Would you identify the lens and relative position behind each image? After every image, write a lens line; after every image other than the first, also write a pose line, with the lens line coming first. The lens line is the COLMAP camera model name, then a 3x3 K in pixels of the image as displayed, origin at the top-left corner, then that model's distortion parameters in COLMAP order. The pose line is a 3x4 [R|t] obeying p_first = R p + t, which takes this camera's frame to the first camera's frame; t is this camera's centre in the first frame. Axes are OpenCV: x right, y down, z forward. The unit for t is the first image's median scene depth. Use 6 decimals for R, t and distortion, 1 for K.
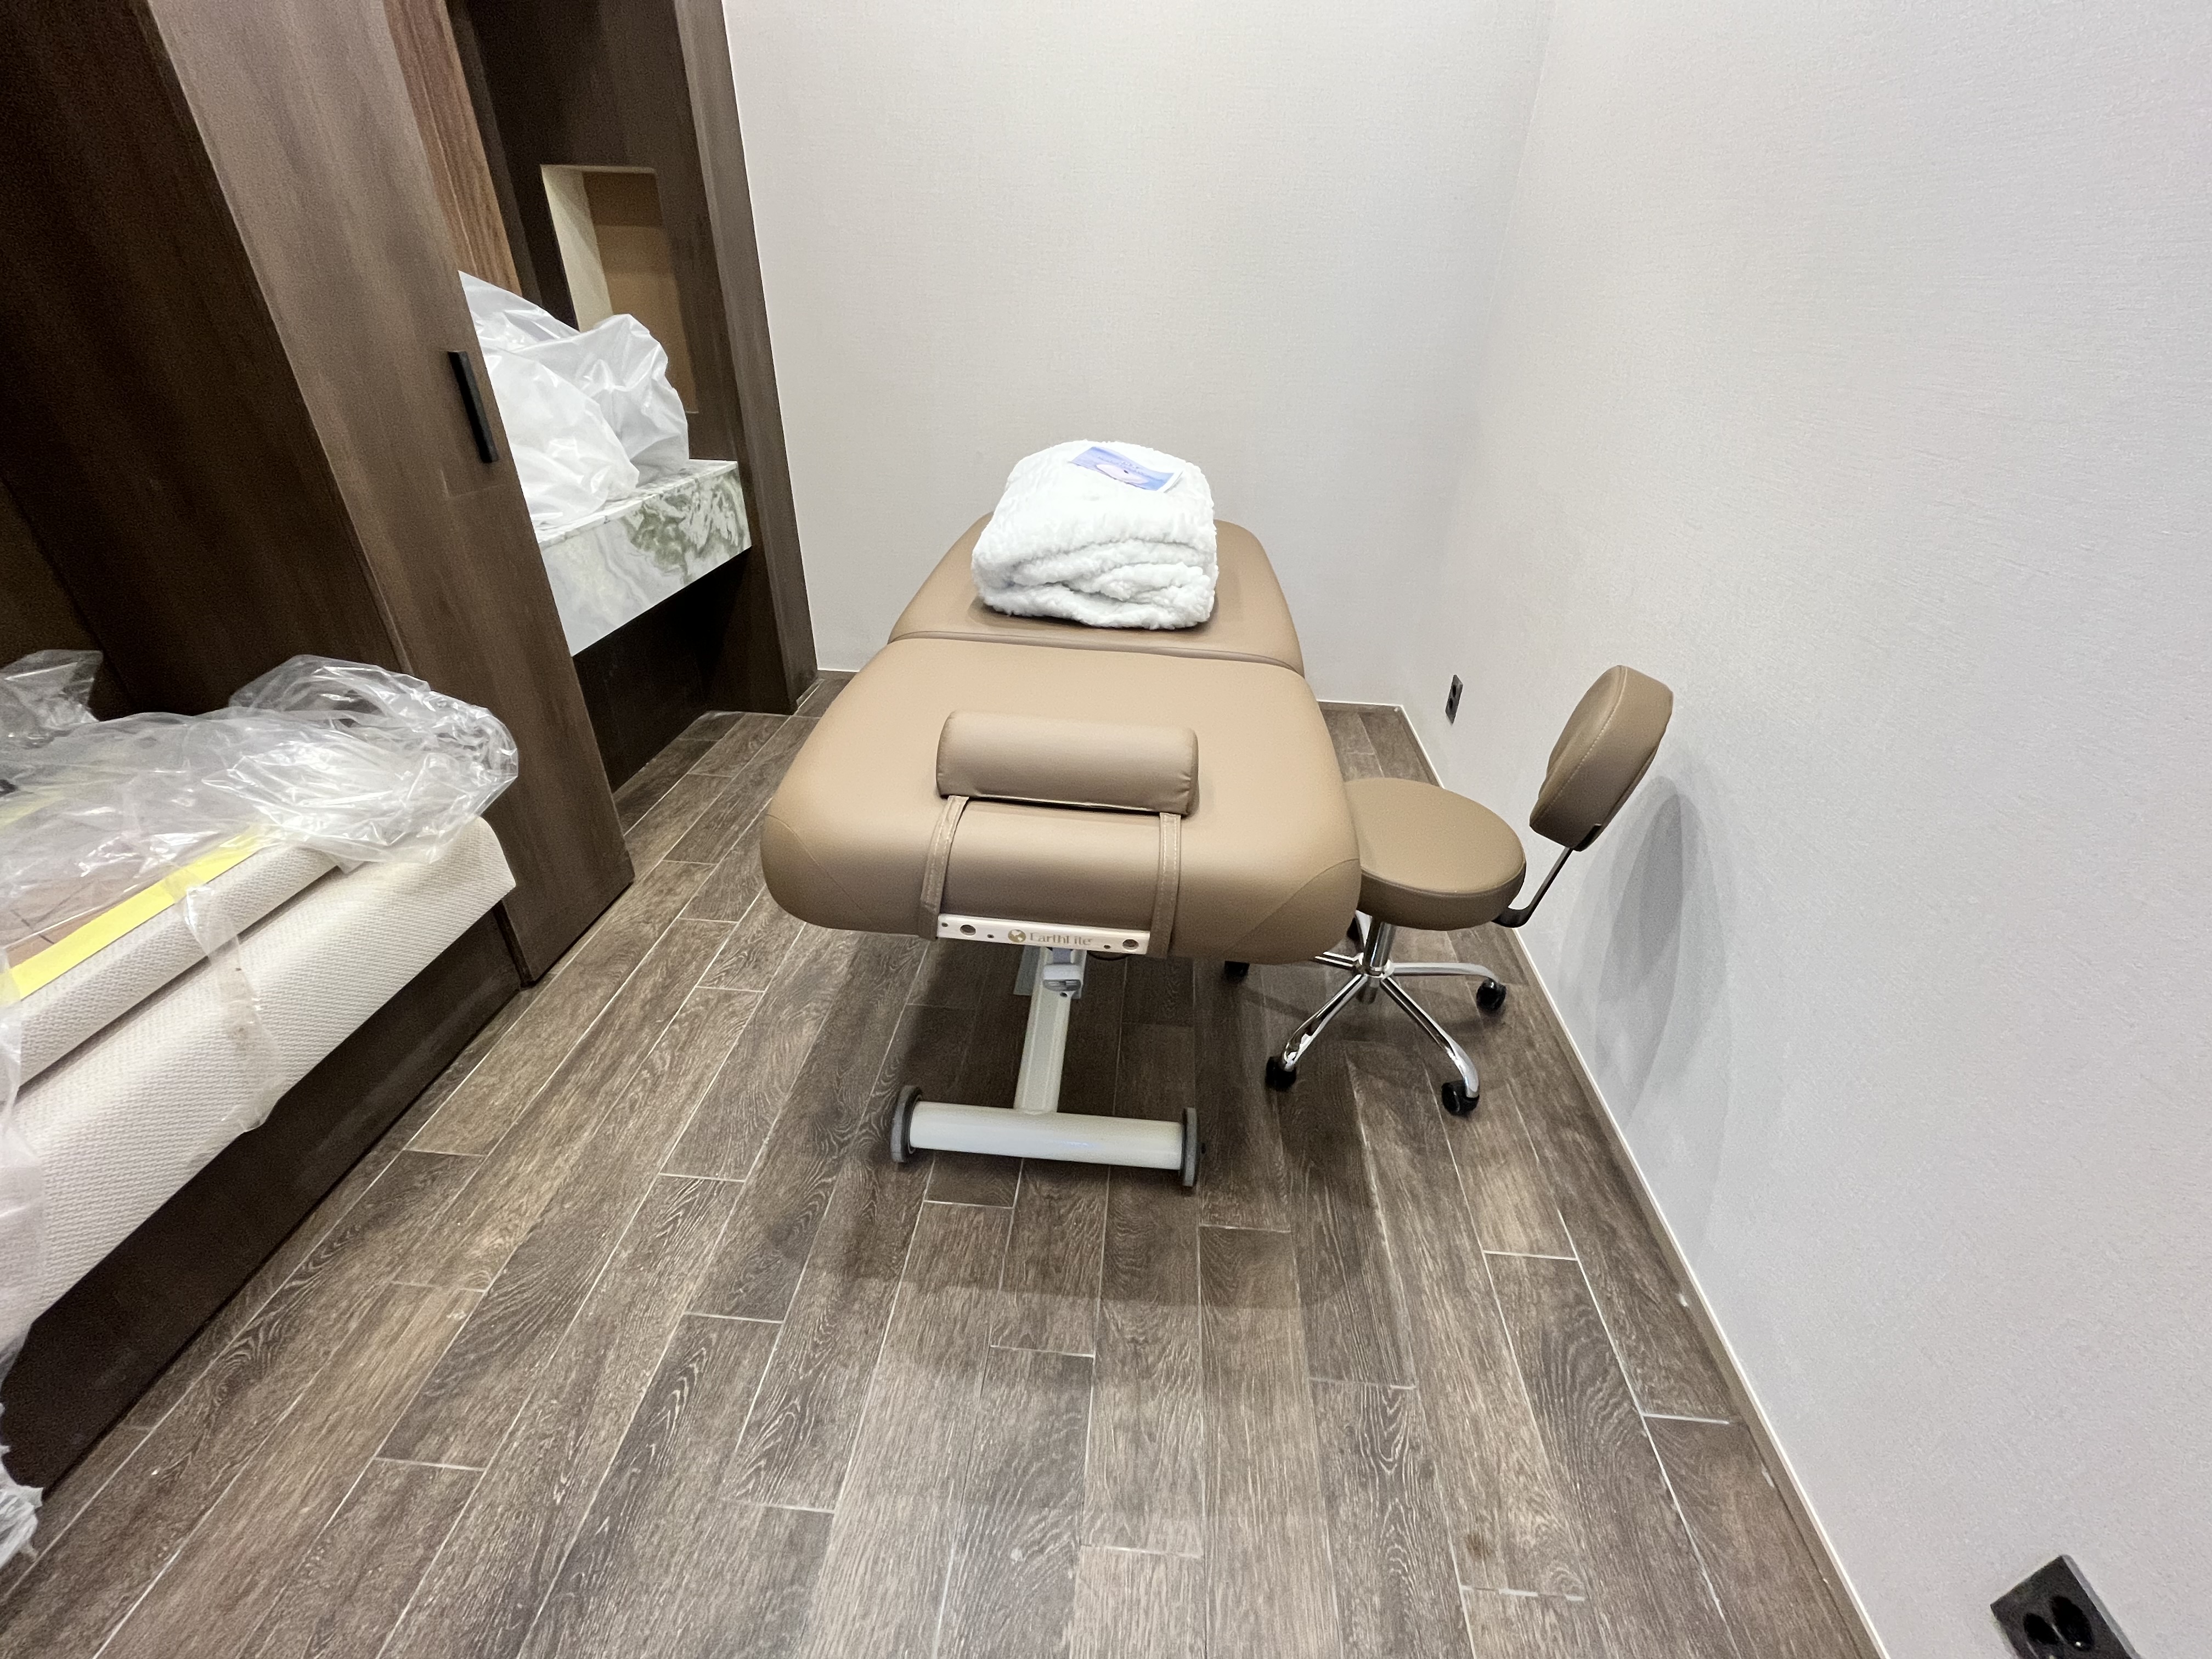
lens RADIAL K [[893.4, 0, 1106.0], [0, 893.4, 829.5], [0, 0, 1]] dist [0.000196, 0.000096]
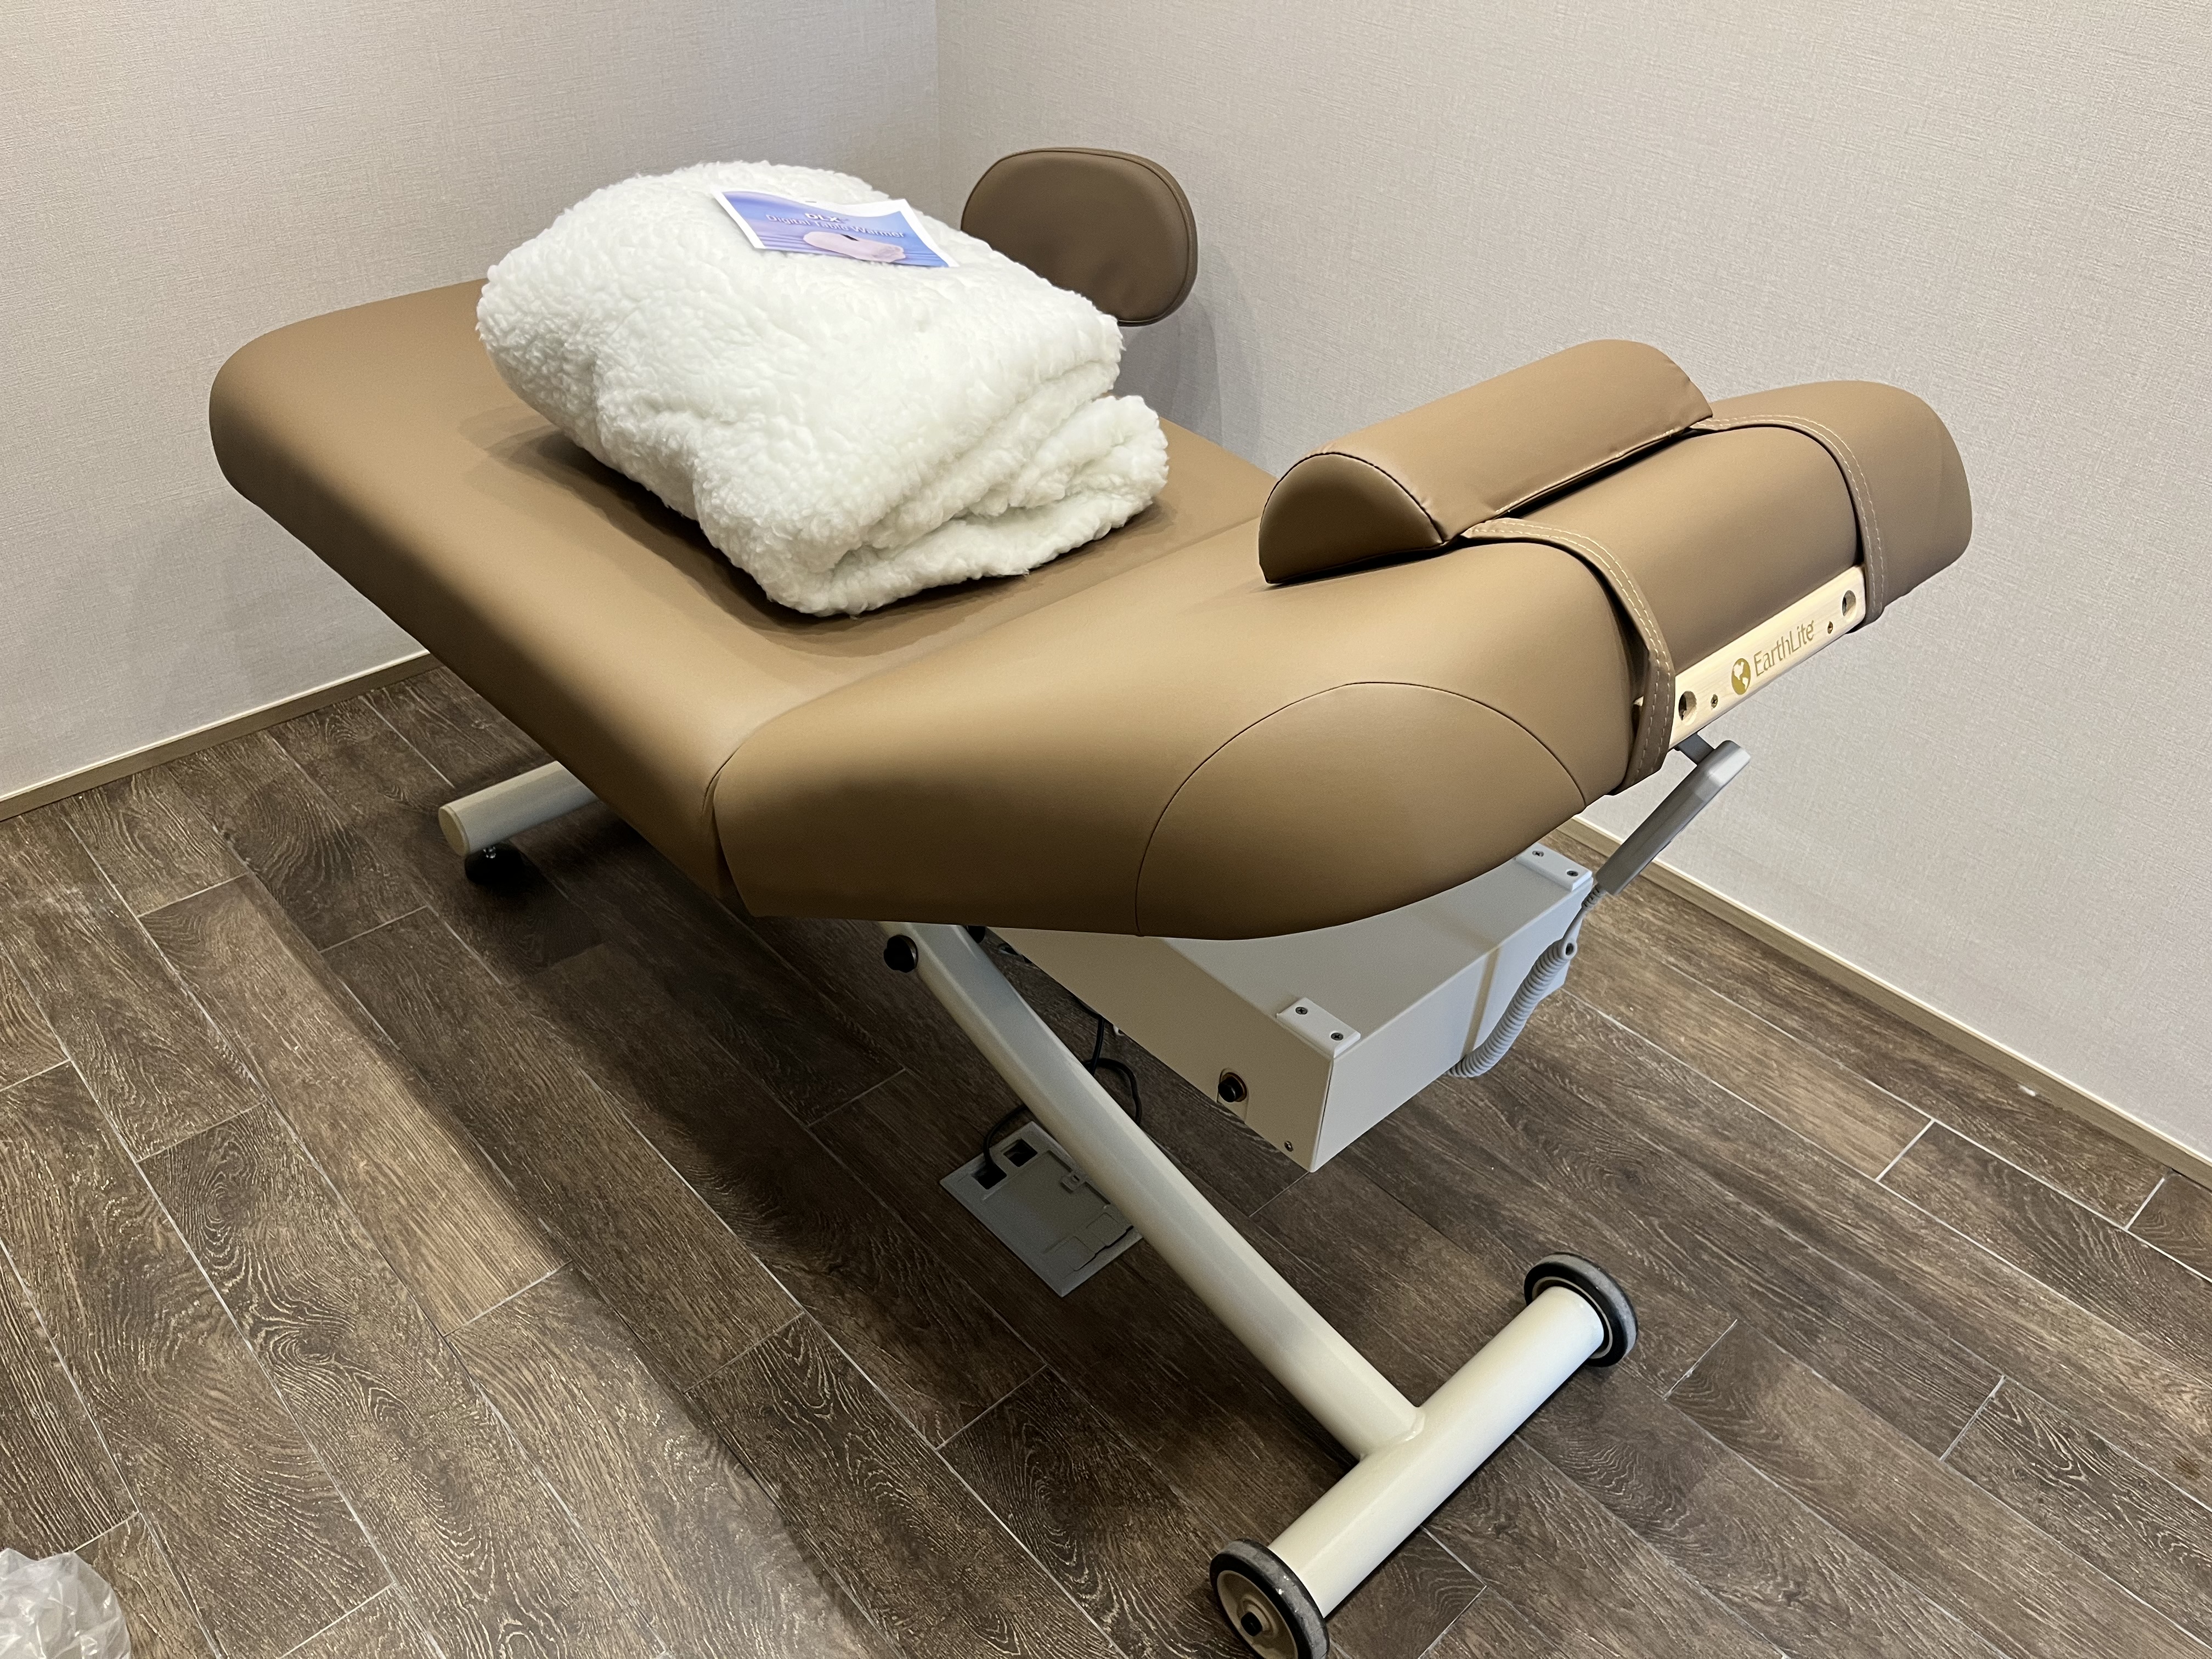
lens RADIAL K [[1695.8, 0, 1106.0], [0, 1695.8, 829.5], [0, 0, 1]] dist [0.052851, -0.088598]
pose [[0.680100, -0.449517, 0.579136, -0.731990], [0.371077, 0.892366, 0.256873, -0.404911], [-0.632270, 0.040205, 0.773704, 0.312324]]
